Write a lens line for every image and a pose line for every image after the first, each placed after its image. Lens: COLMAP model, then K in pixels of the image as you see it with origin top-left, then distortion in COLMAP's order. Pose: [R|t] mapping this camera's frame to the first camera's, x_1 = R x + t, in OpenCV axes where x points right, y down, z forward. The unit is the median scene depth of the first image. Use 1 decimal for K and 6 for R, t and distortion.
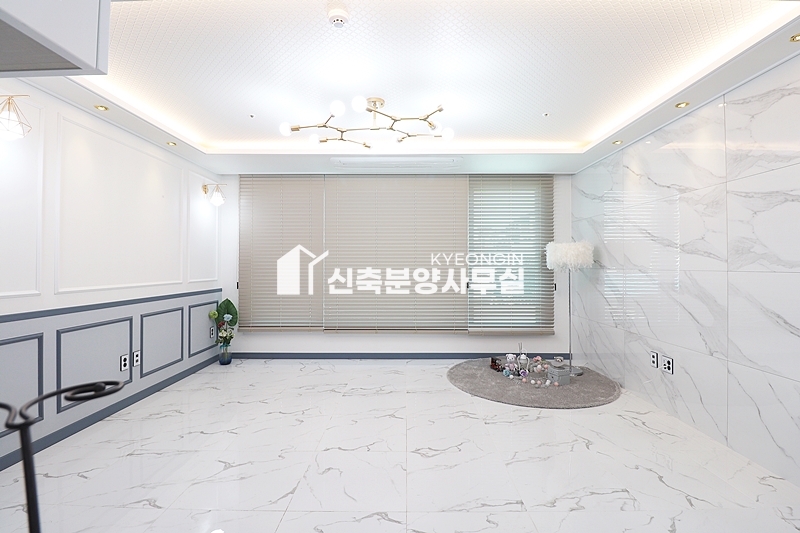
lens RADIAL K [[369.7, 0, 397.7], [0, 369.7, 269.1], [0, 0, 1]] dist [-0.008478, -0.004009]
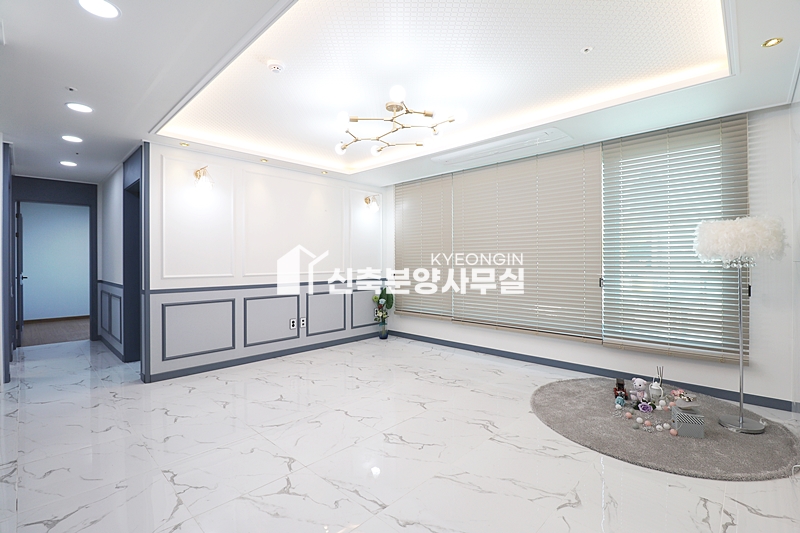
lens RADIAL K [[369.7, 0, 421.9], [0, 369.7, 269.8], [0, 0, 1]] dist [-0.008478, -0.004009]
pose [[0.736291, 0.013003, -0.676540, 0.542044], [-0.003355, 0.999873, 0.015566, 0.005070], [0.676657, -0.009191, 0.736241, 0.194464]]
